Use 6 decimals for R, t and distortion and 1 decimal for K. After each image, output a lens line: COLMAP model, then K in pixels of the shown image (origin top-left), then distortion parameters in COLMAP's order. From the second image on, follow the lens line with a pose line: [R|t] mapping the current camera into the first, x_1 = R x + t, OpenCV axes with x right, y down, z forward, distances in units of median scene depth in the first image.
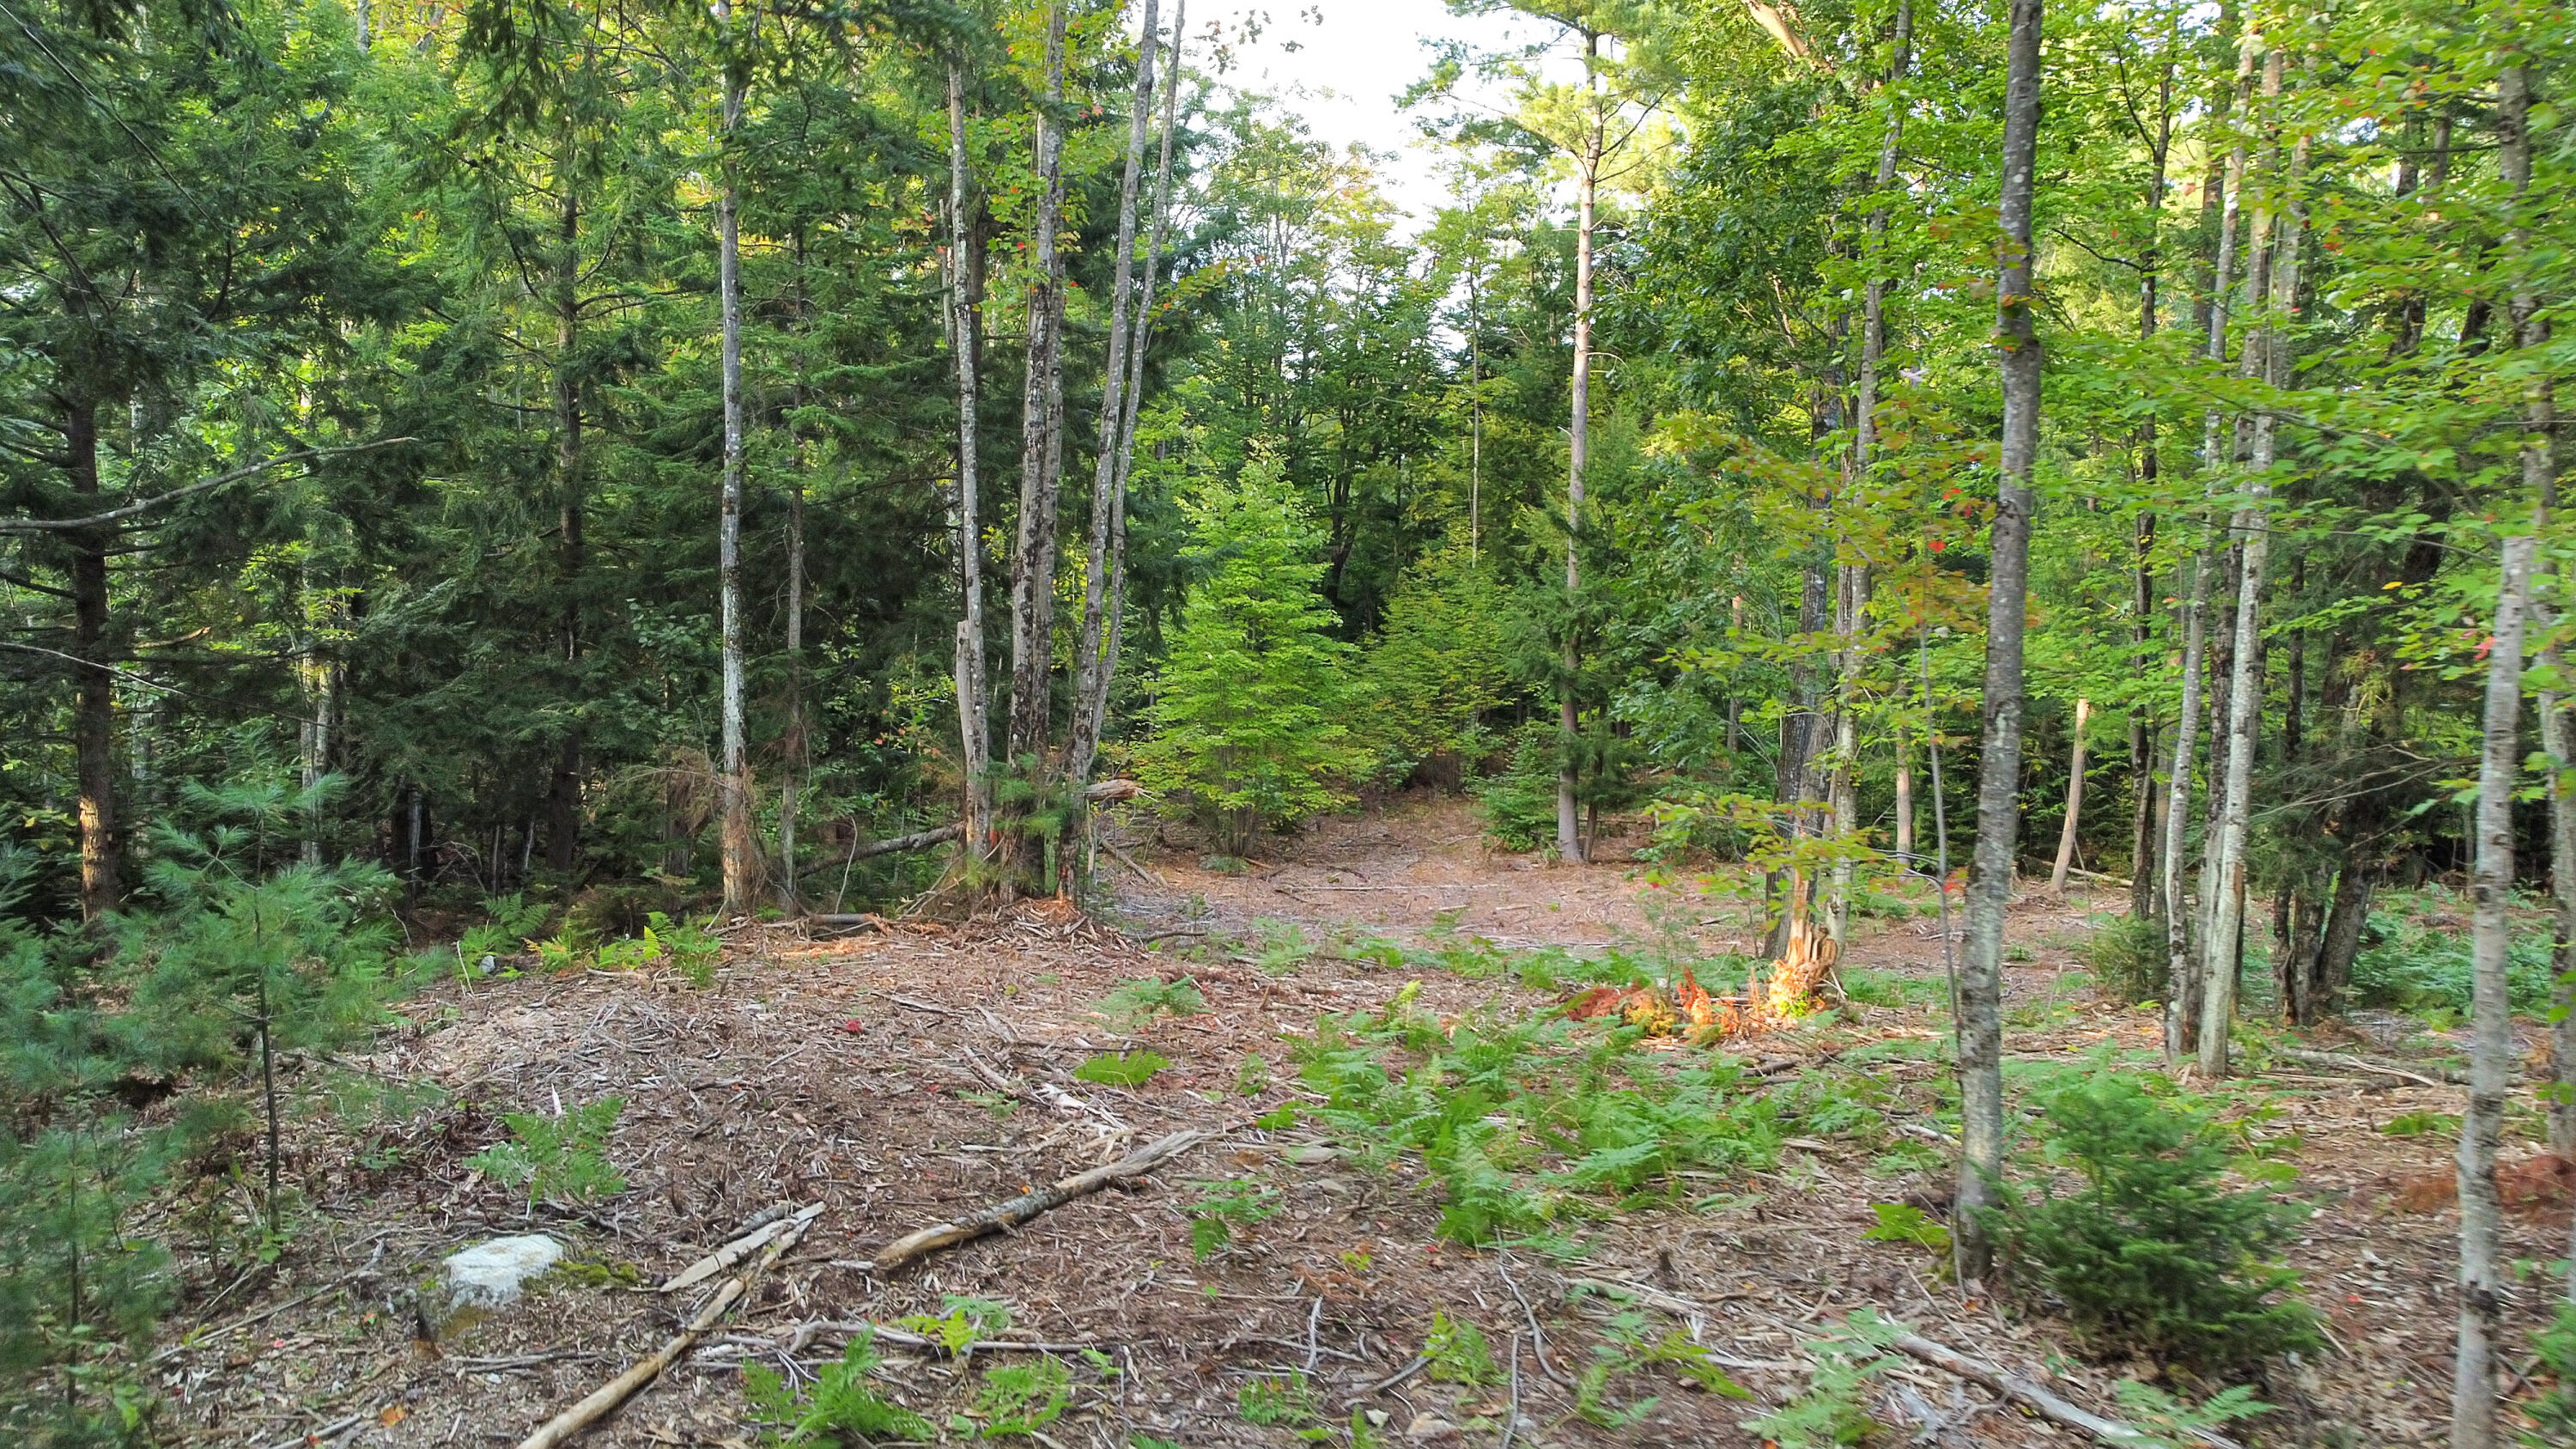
lens RADIAL K [[1836.8, 0, 1285.6], [0, 1836.8, 719.3], [0, 0, 1]] dist [0.004129, 0.000942]
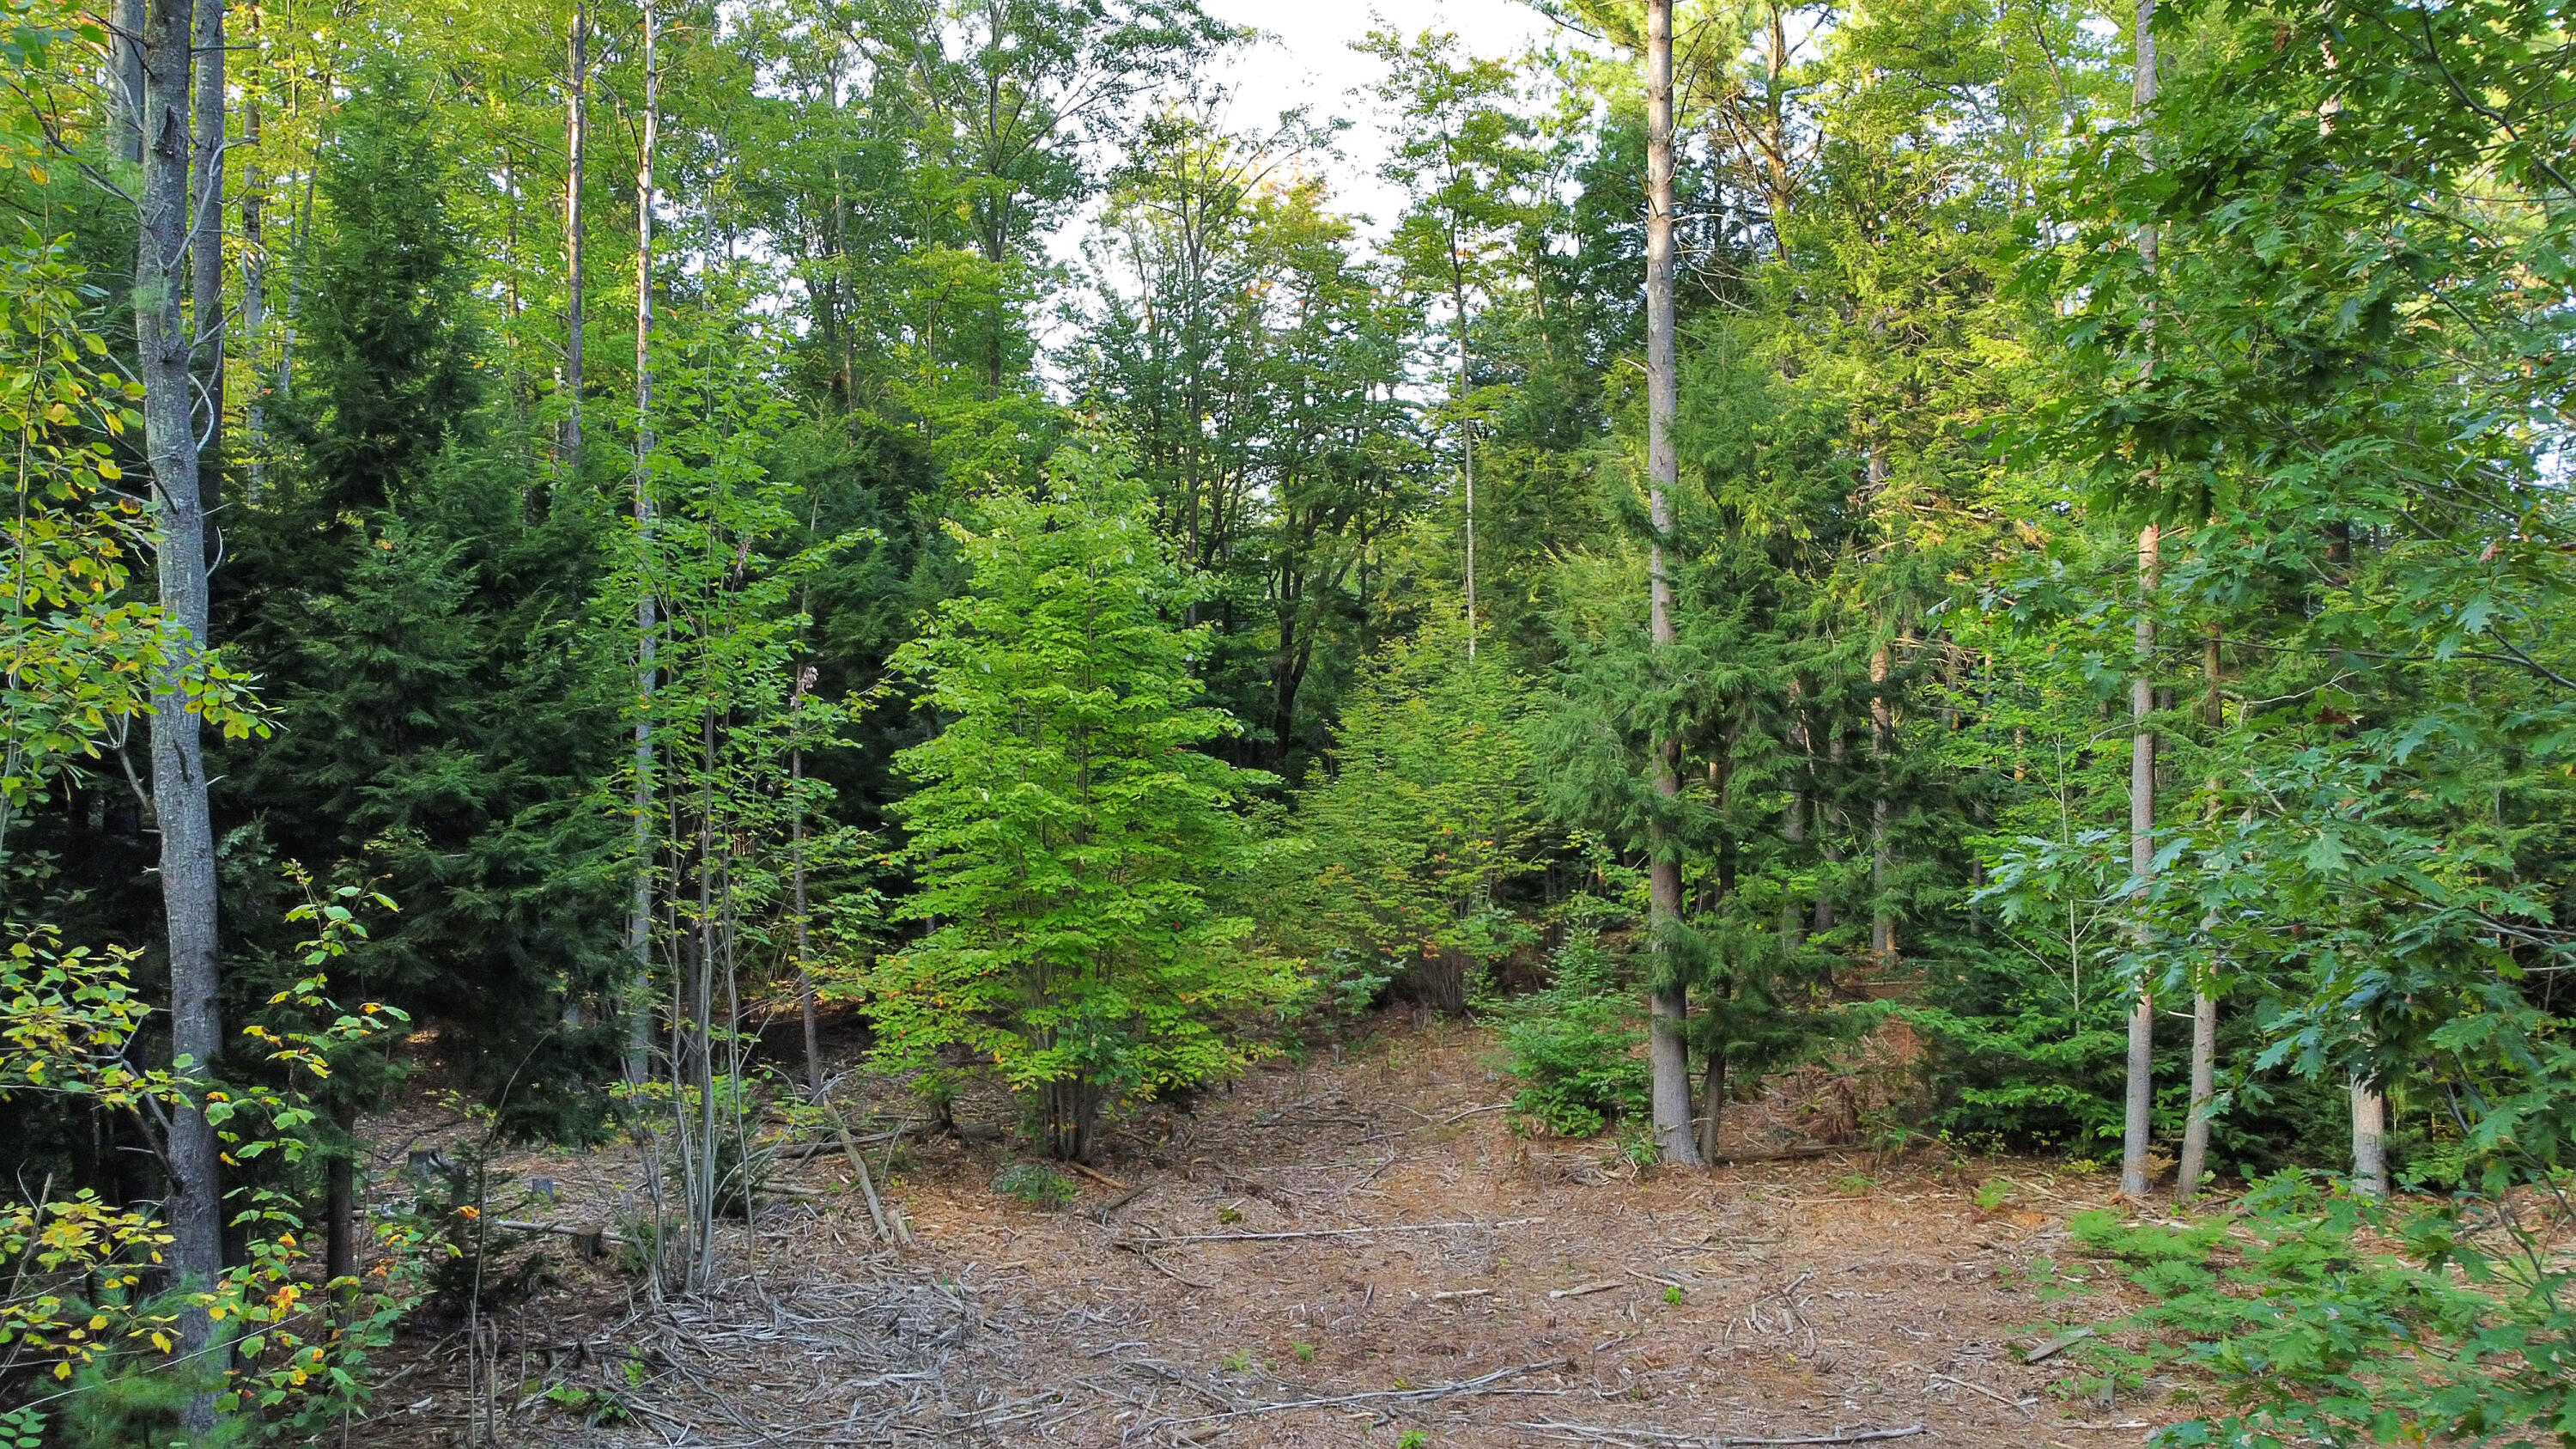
lens RADIAL K [[1836.8, 0, 1293.6], [0, 1836.8, 725.0], [0, 0, 1]] dist [0.004129, 0.000942]
pose [[0.999581, -0.027726, 0.008286, 0.041469], [0.028352, 0.995661, -0.088634, -0.004685], [-0.005793, 0.088832, 0.996030, 0.445858]]
